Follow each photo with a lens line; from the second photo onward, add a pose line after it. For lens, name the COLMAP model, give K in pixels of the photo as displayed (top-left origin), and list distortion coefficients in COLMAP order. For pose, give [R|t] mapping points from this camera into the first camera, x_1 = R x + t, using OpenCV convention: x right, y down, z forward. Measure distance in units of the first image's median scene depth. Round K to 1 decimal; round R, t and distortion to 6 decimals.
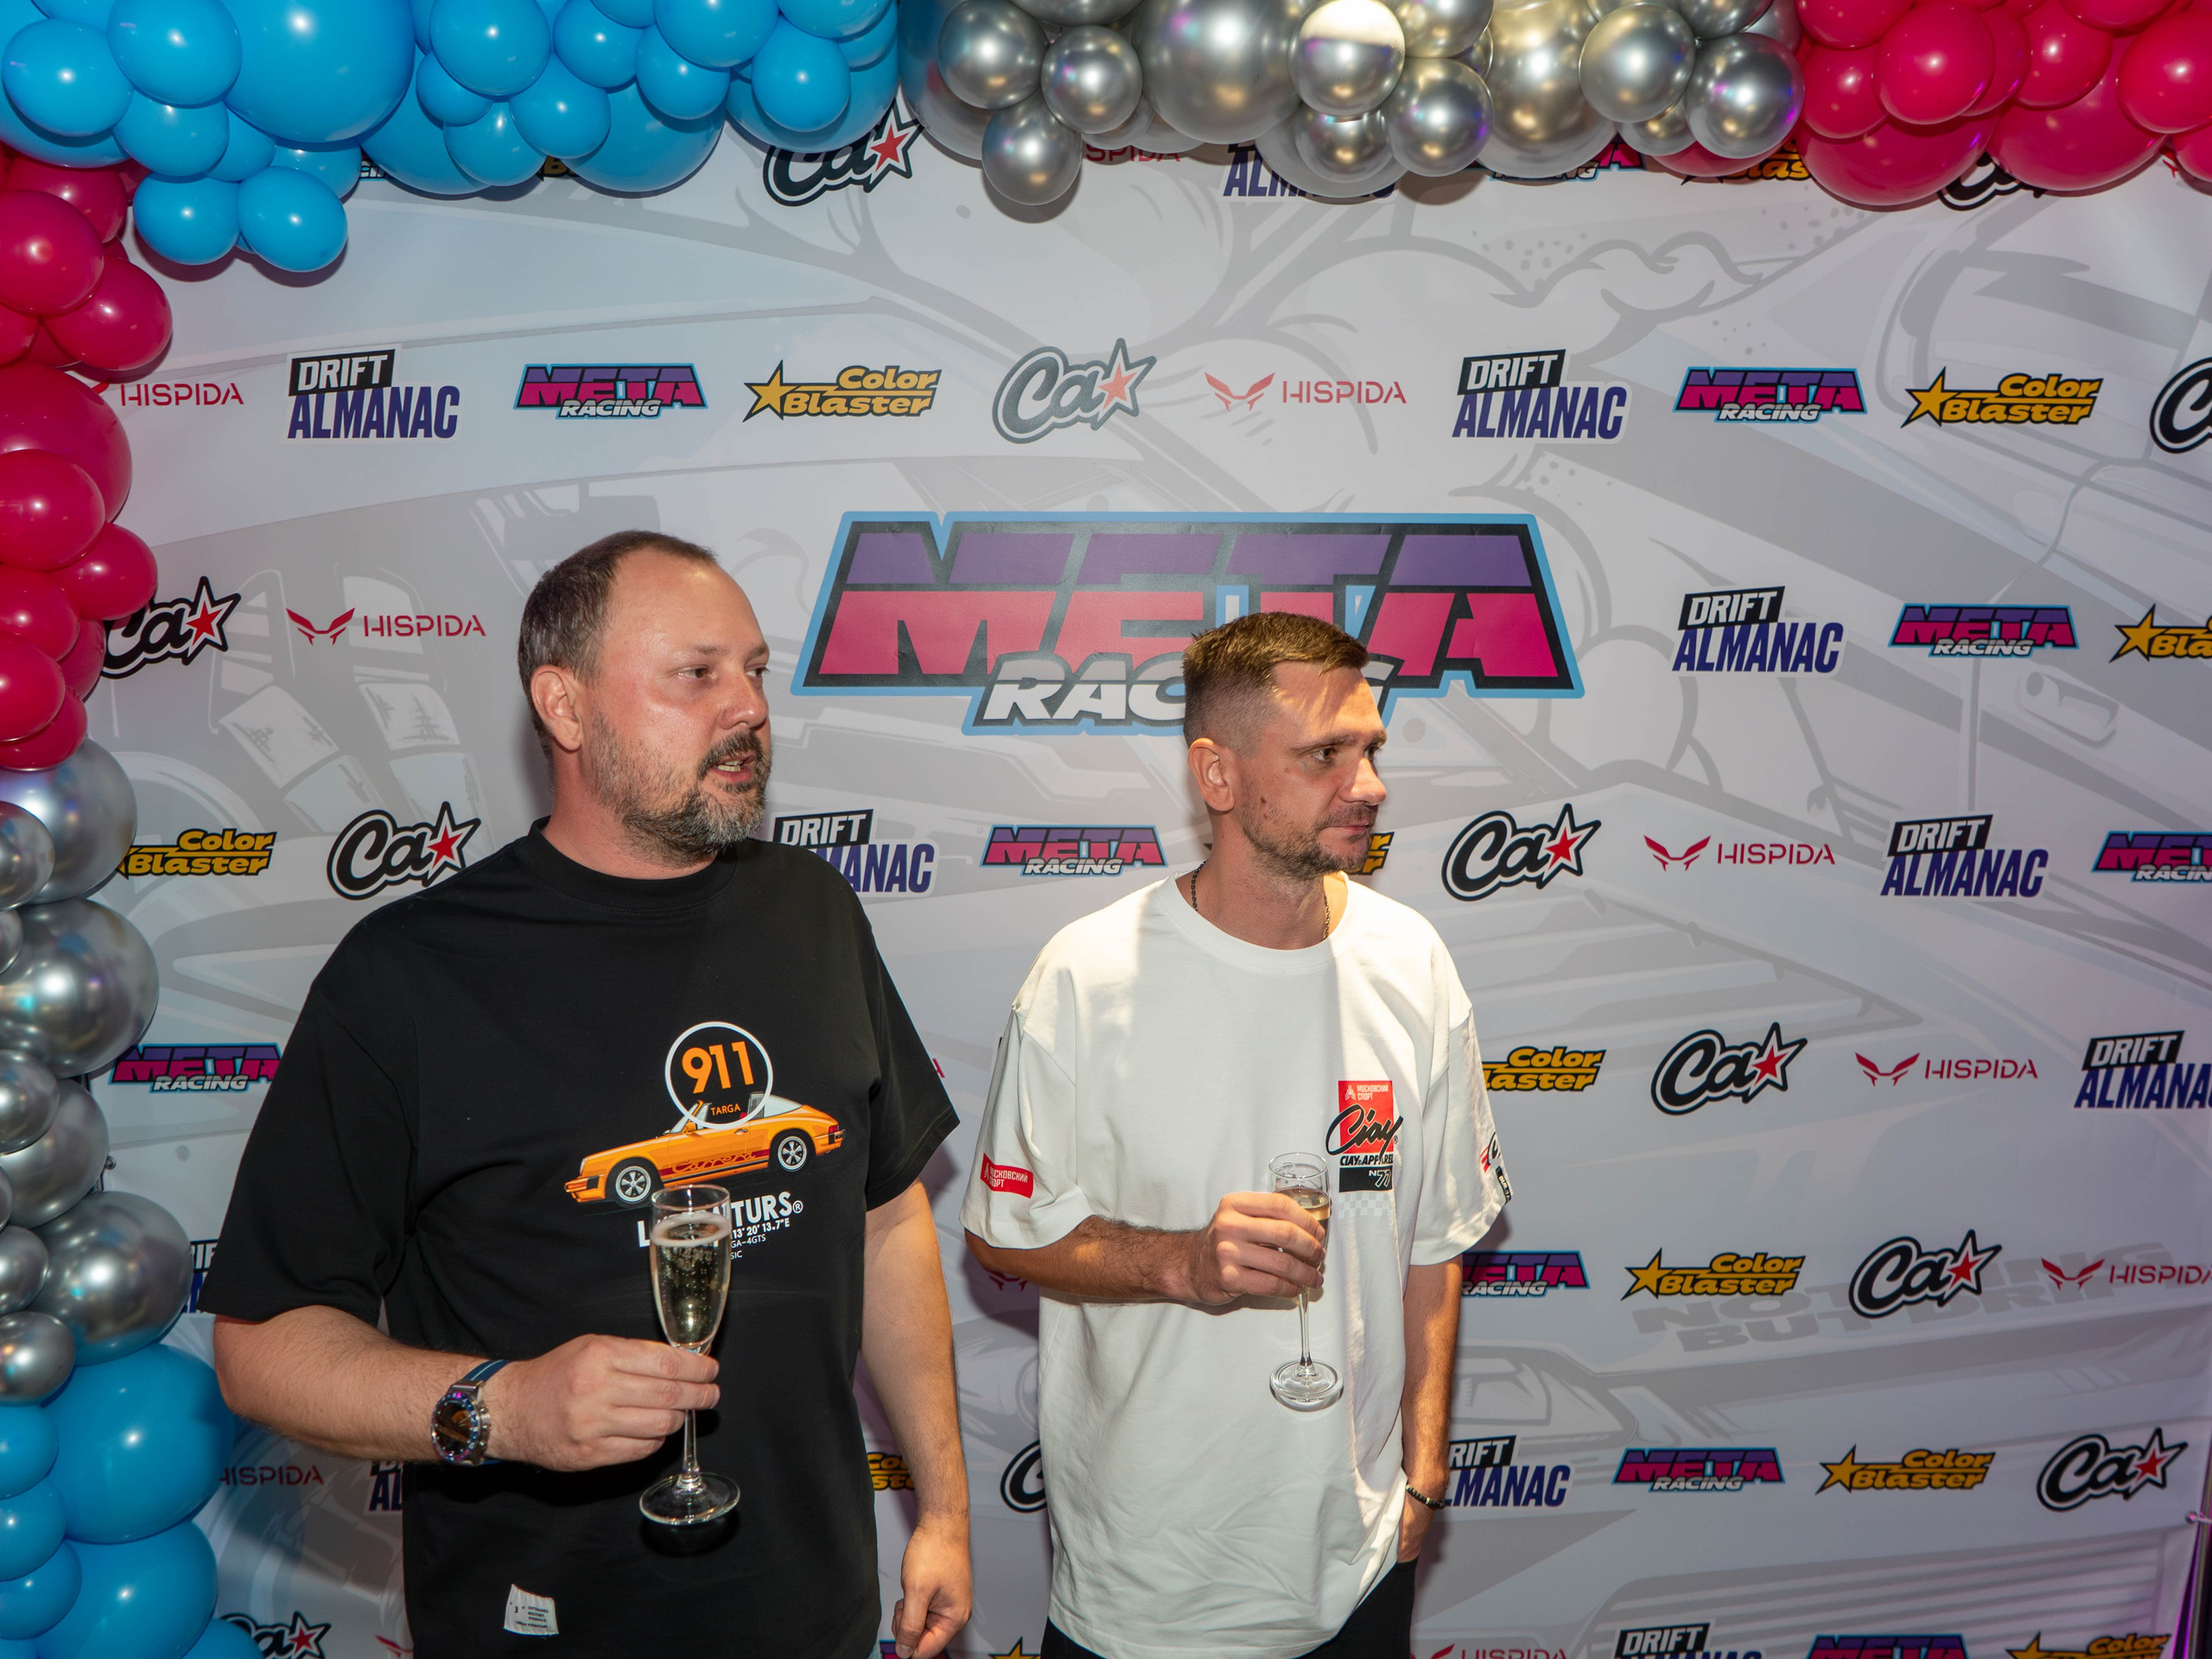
lens RADIAL K [[1668.2, 0, 1109.7], [0, 1668.2, 798.1], [0, 0, 1]] dist [-0.026982, 0.015145]
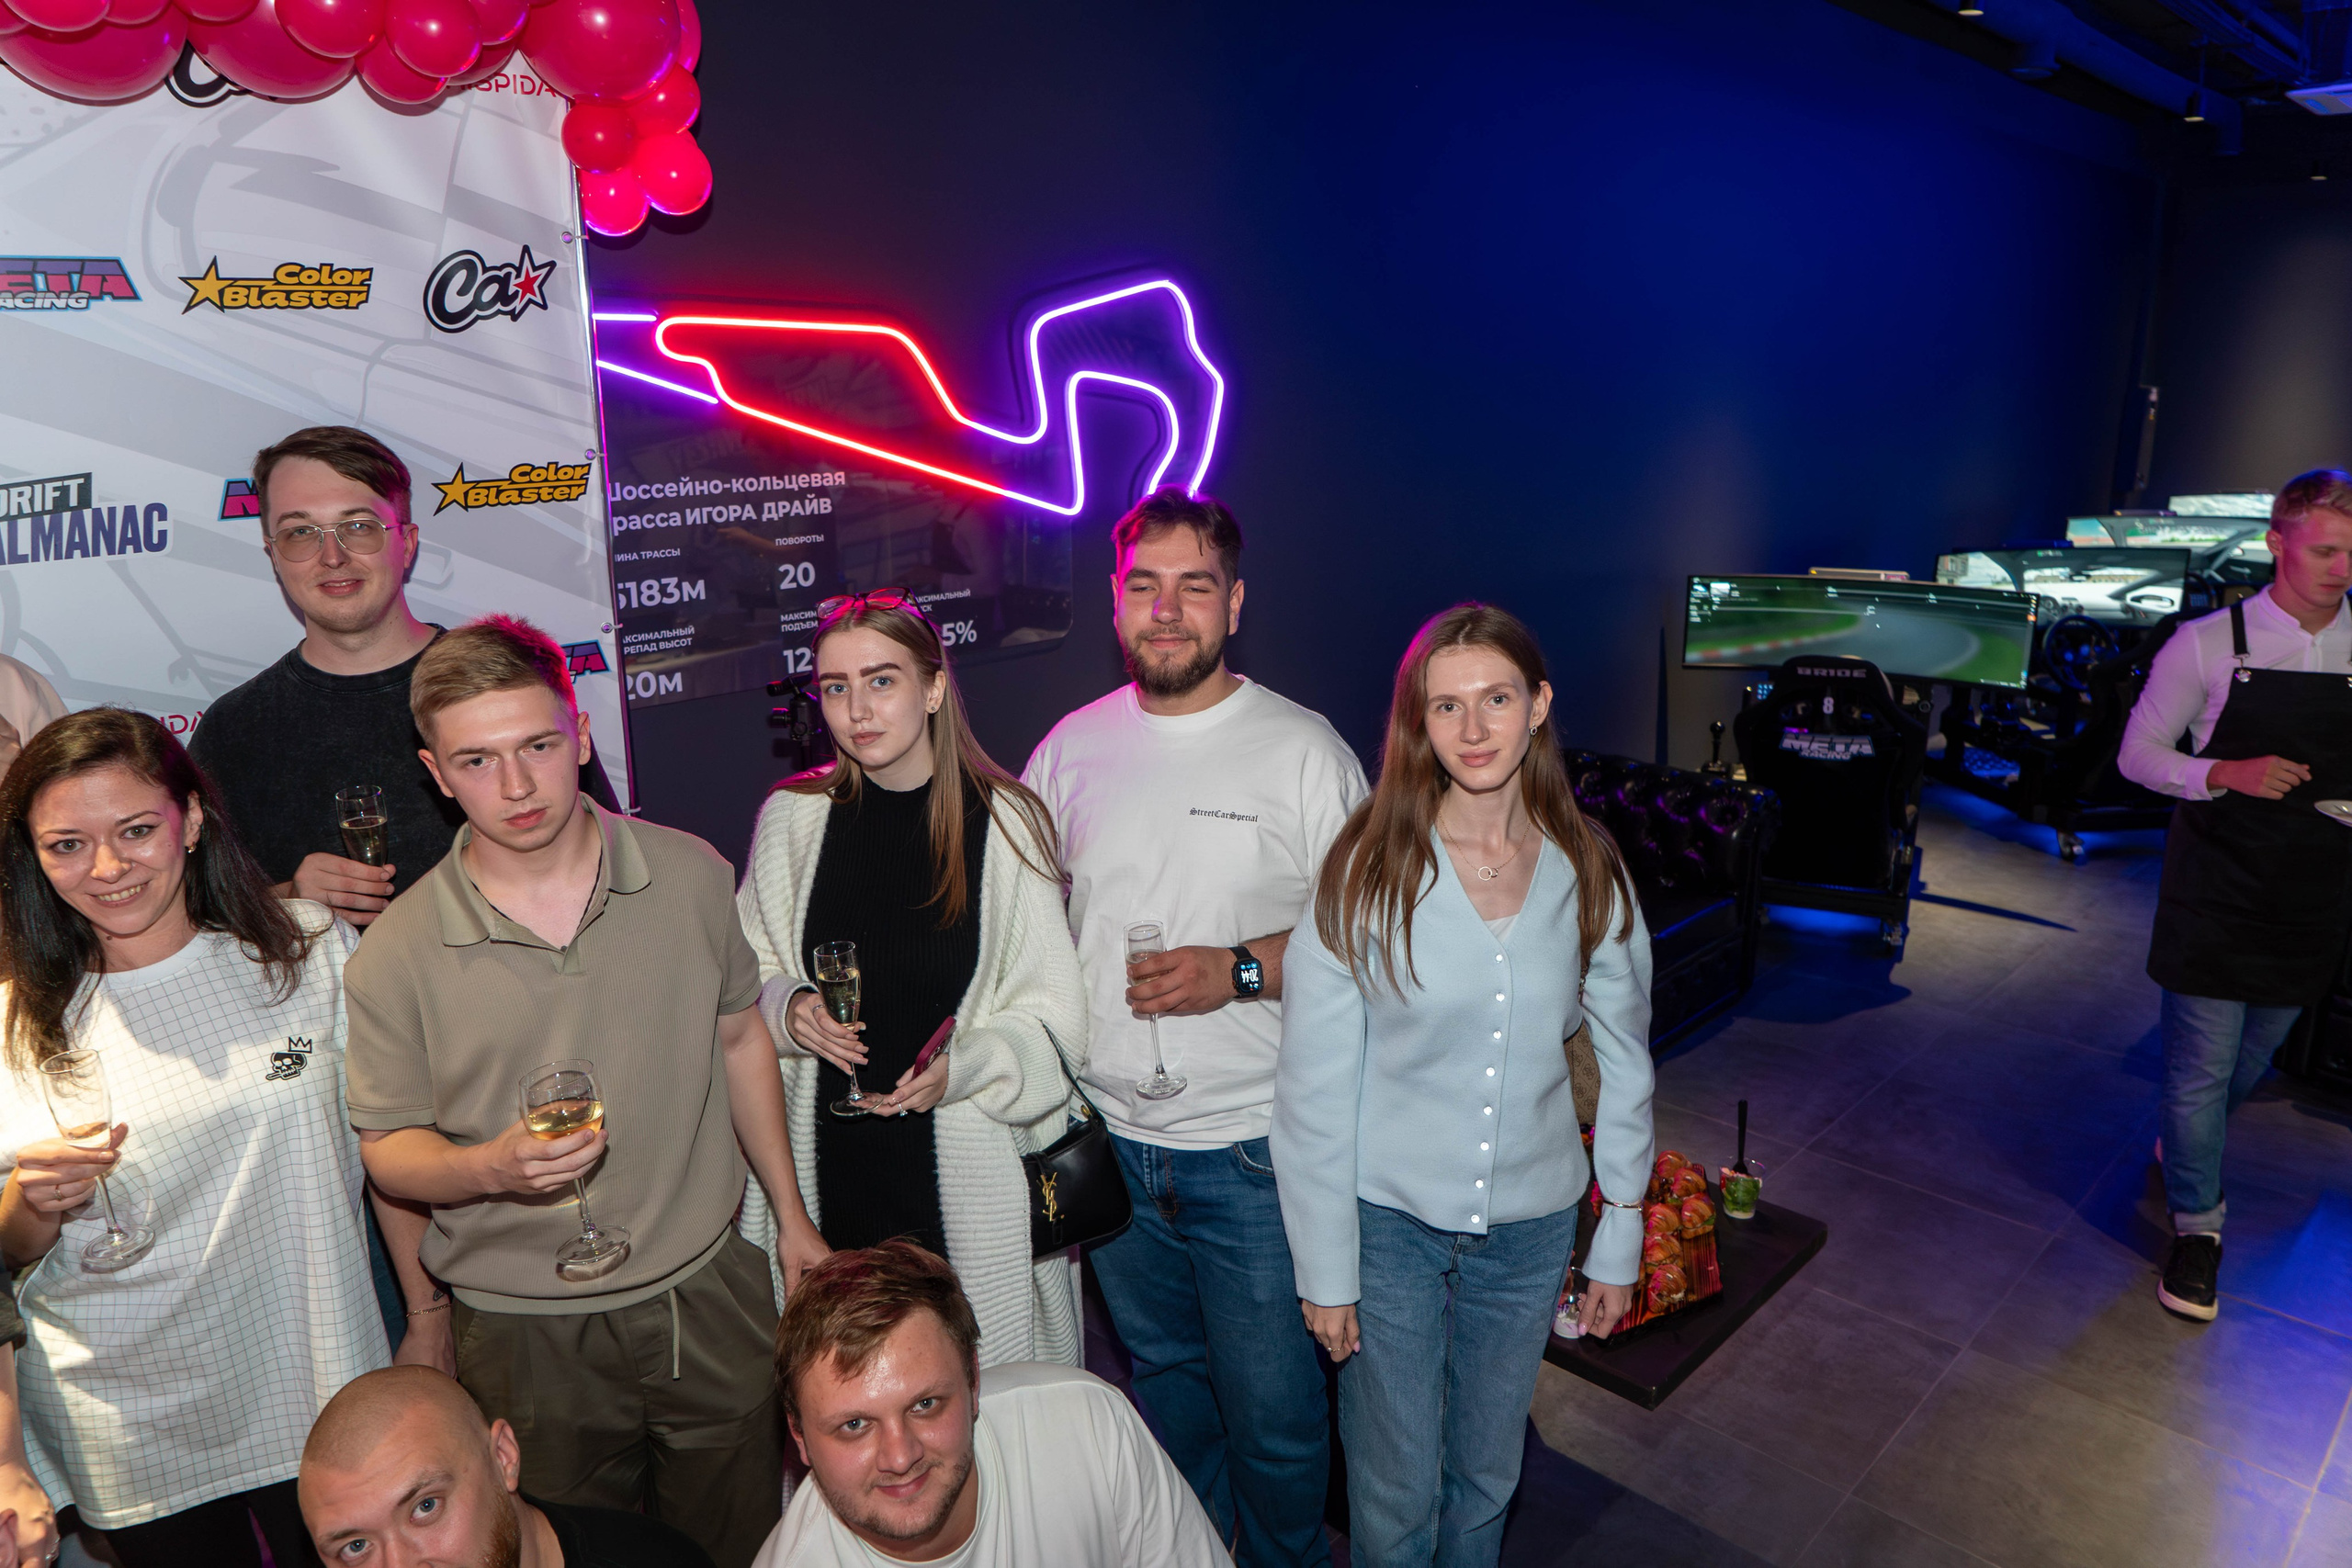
lens RADIAL K [[1581.5, 0, 1163.8], [0, 1581.5, 740.9], [0, 0, 1]] dist [-0.018328, 0.007016]
pose [[0.717633, -0.187175, 0.670797, 0.203852], [0.134376, 0.982321, 0.130342, -0.002148], [-0.683335, -0.003398, 0.730097, -0.162368]]
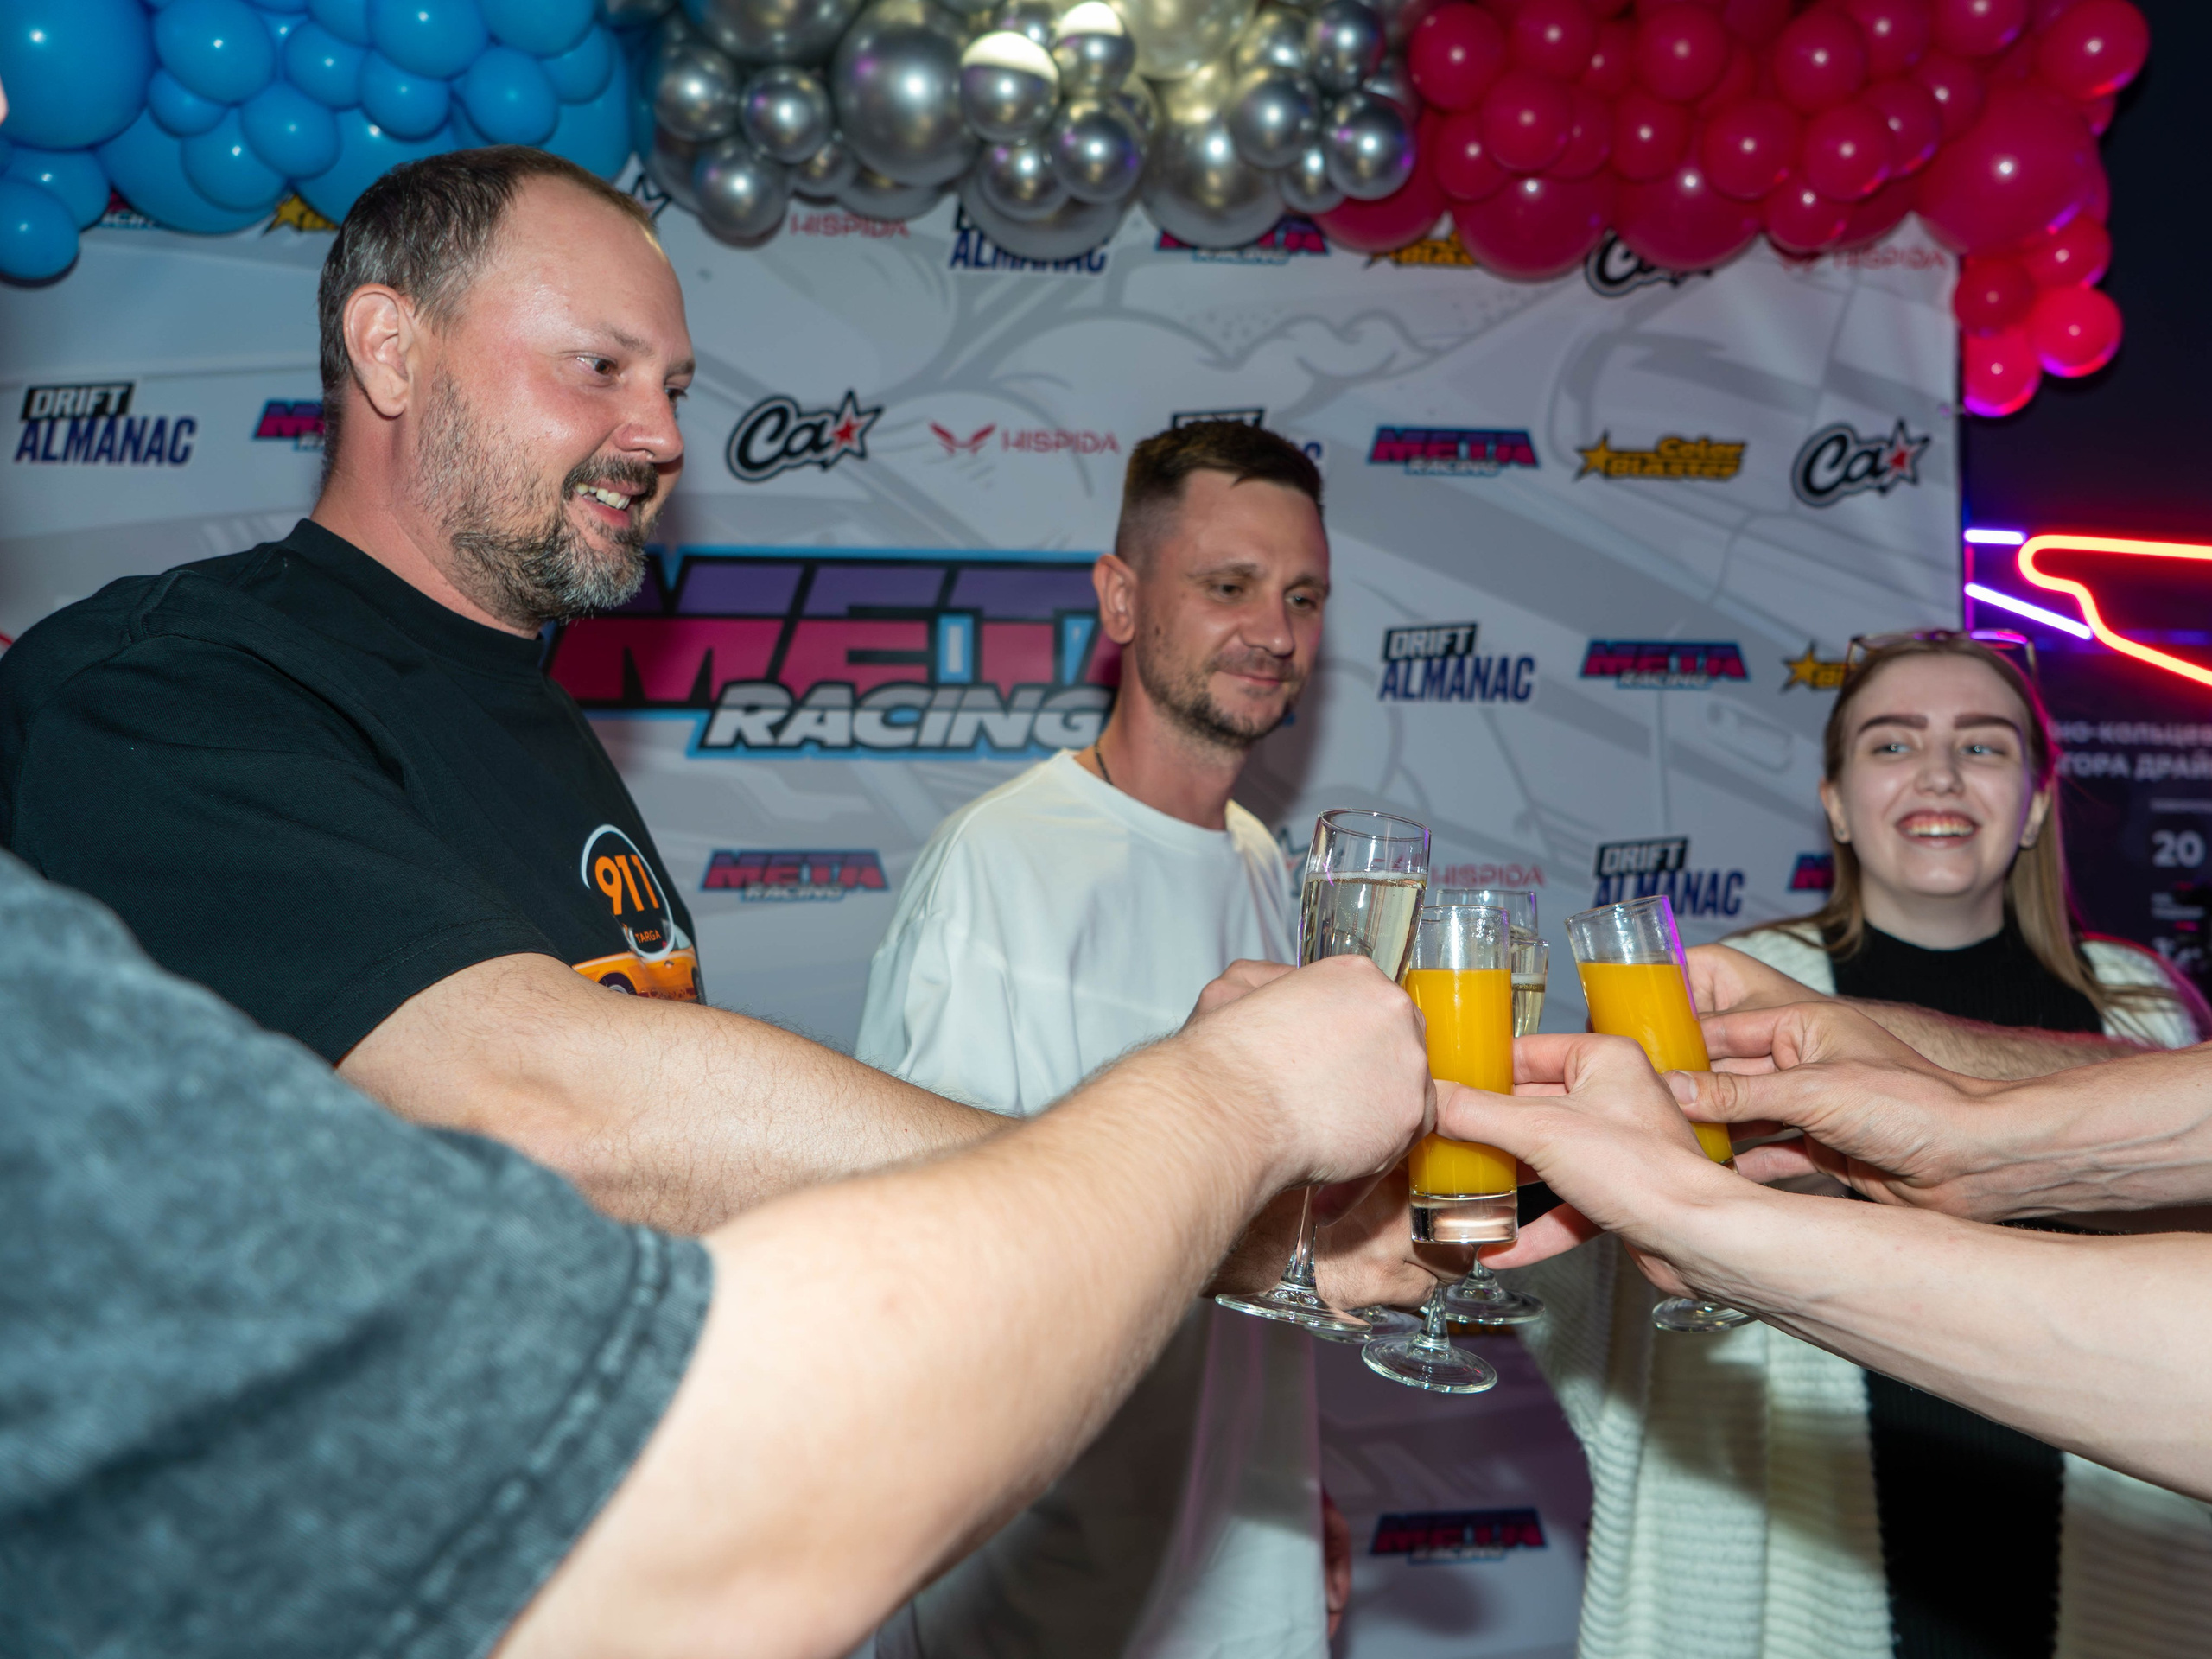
lens RADIAL K [[1668.2, 0, 1240.8], [0, 1668.2, 799.3], [0, 0, 1]] dist [-0.026982, 0.015145]
pose [[0.995705, 0.001841, 0.092566, 0.157974], [0.018125, 0.976579, -0.214395, 0.214391], [-0.090793, 0.215152, 0.972351, -0.004151]]
